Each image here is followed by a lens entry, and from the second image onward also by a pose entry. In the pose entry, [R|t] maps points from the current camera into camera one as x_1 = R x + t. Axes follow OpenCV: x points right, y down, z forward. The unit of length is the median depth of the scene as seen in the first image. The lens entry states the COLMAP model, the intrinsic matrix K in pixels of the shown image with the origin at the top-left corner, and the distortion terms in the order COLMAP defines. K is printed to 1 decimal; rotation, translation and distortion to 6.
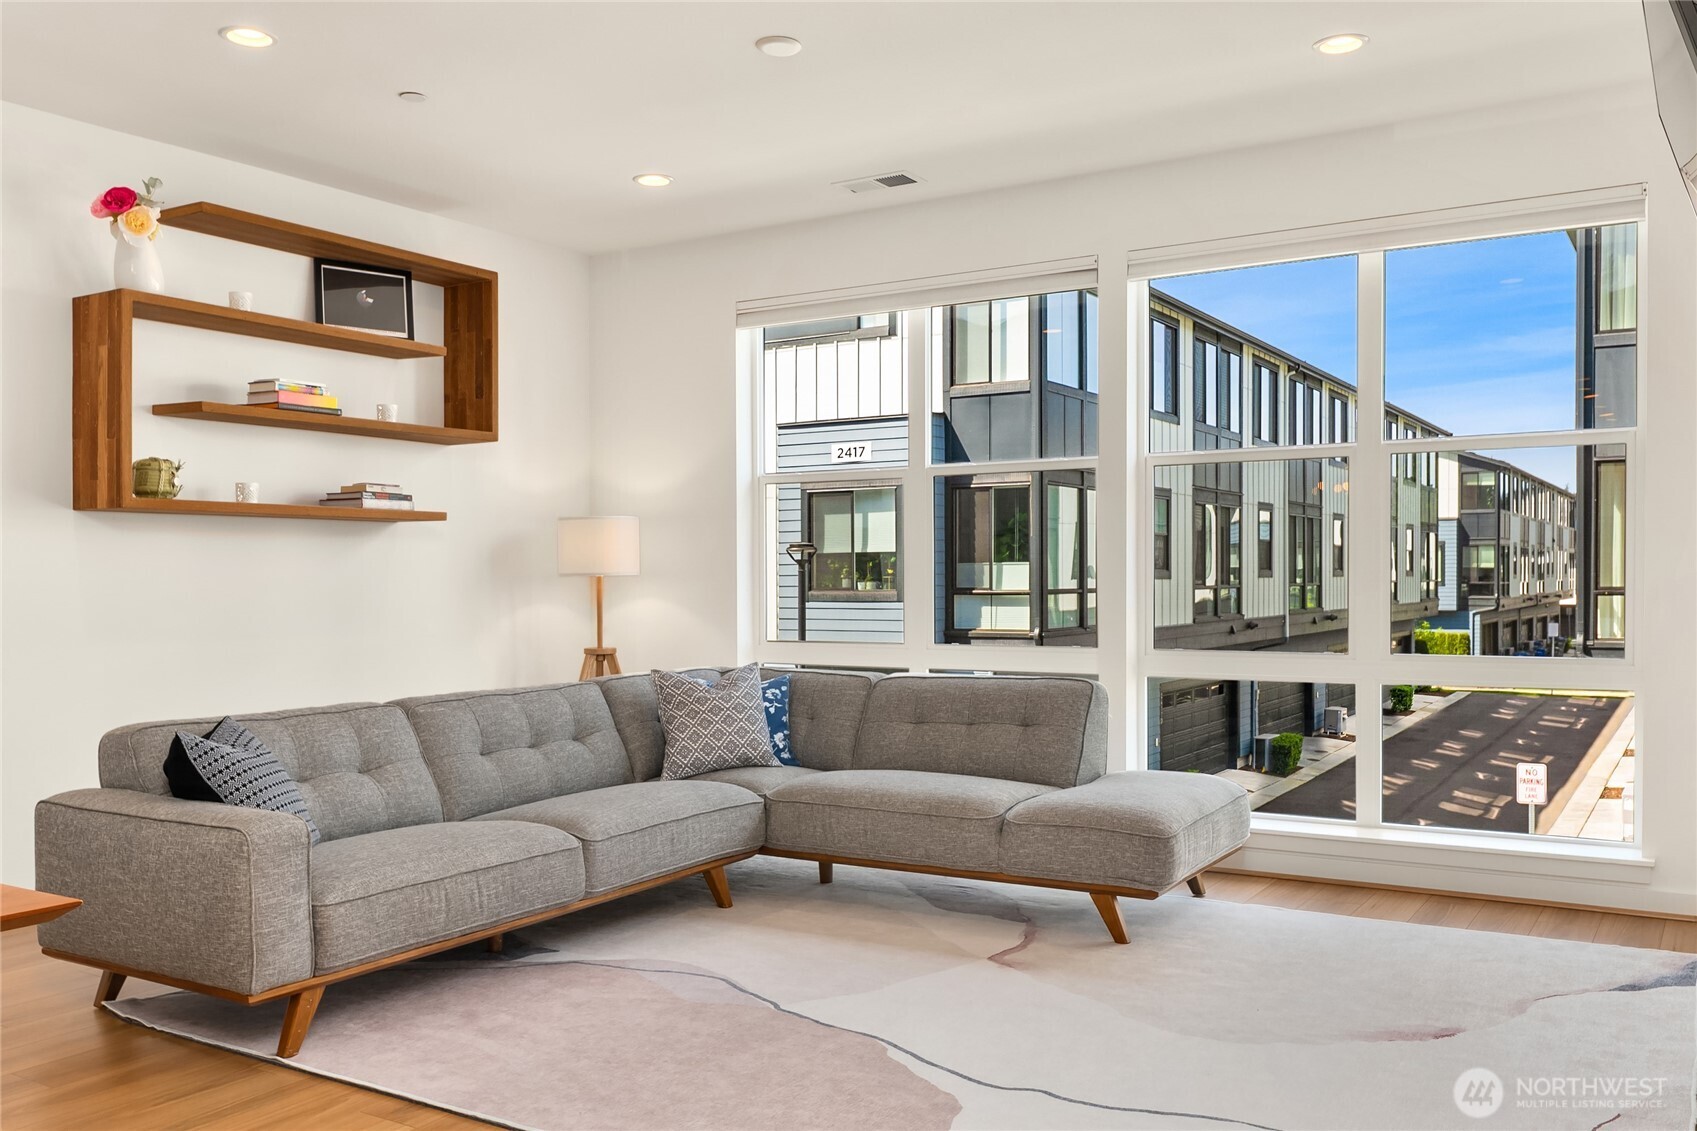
lens RADIAL K [[1422.7, 0, 905.7], [0, 1422.7, 586.0], [0, 0, 1]] dist [-0.023538, -0.003762]
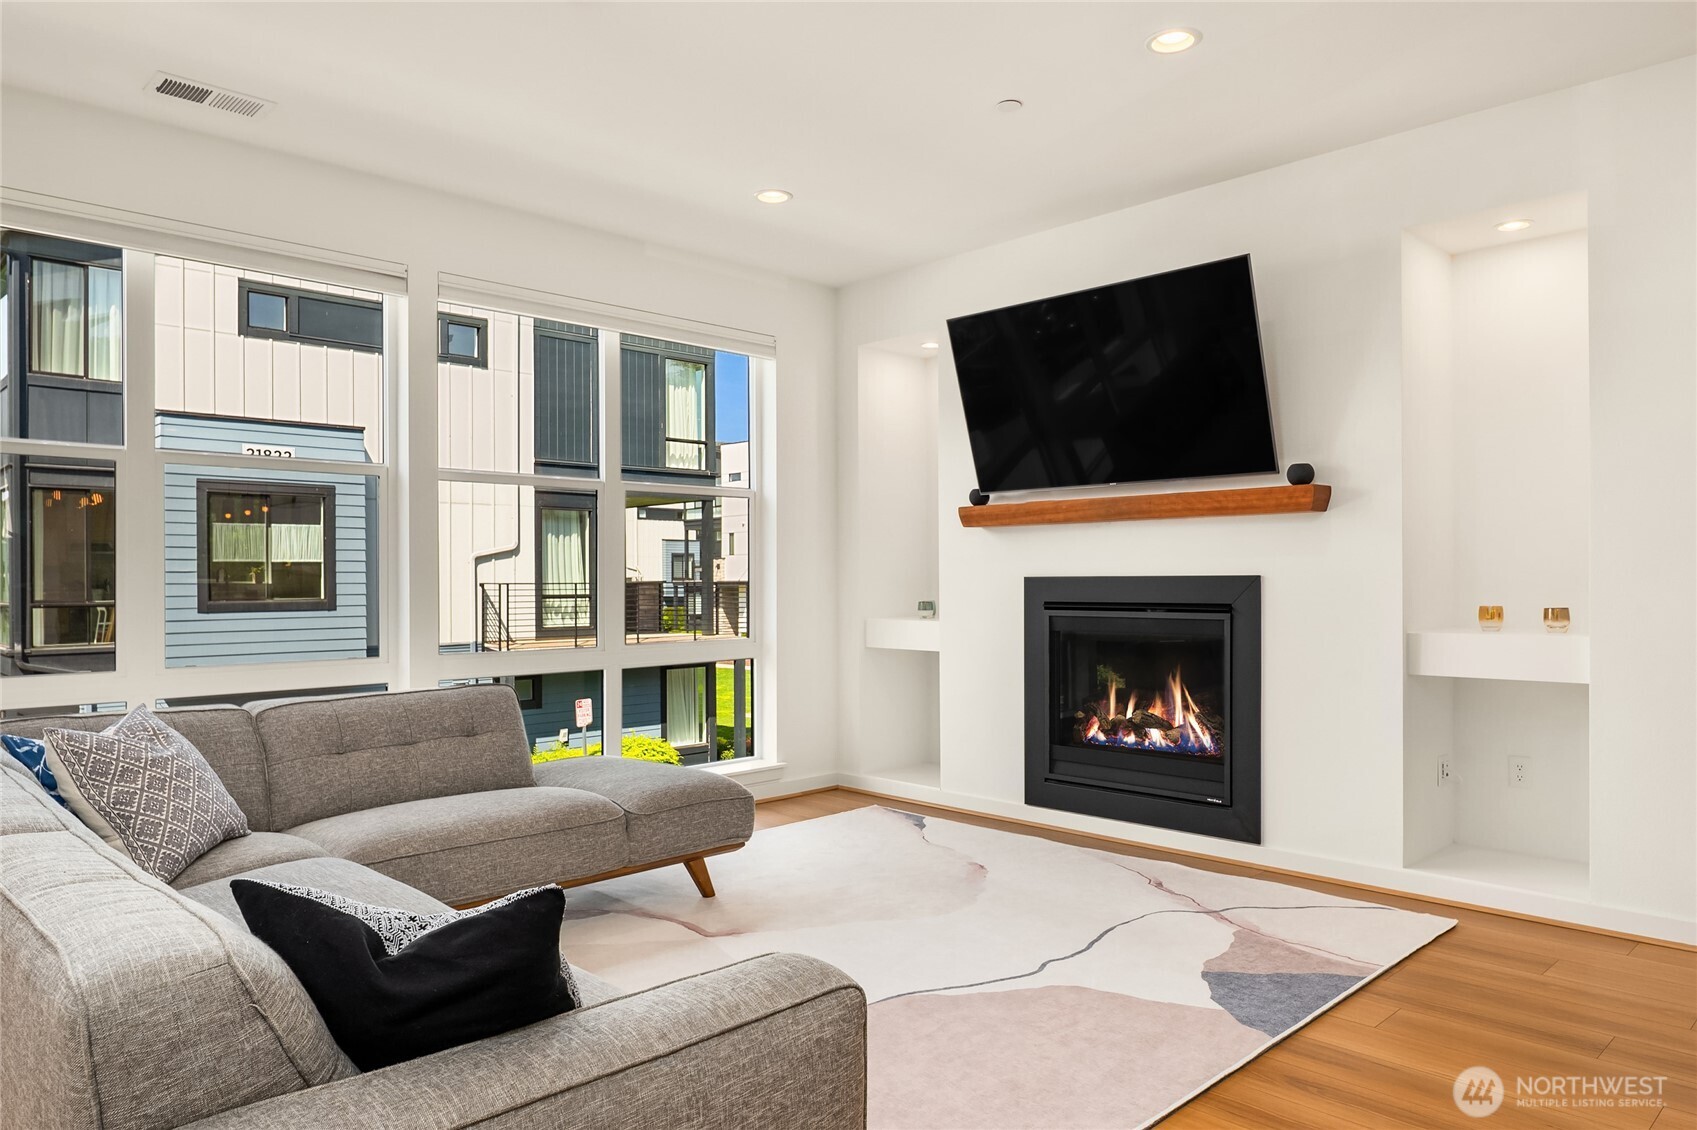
lens RADIAL K [[1104.2, 0, 848.5], [0, 1104.2, 565.0], [0, 0, 1]] dist [-0.020541, 0.000035]
pose [[0.268163, 0.016890, 0.963226, -0.573054], [0.013575, 0.999681, -0.021308, -0.000116], [-0.963278, 0.018790, 0.267848, 0.531073]]
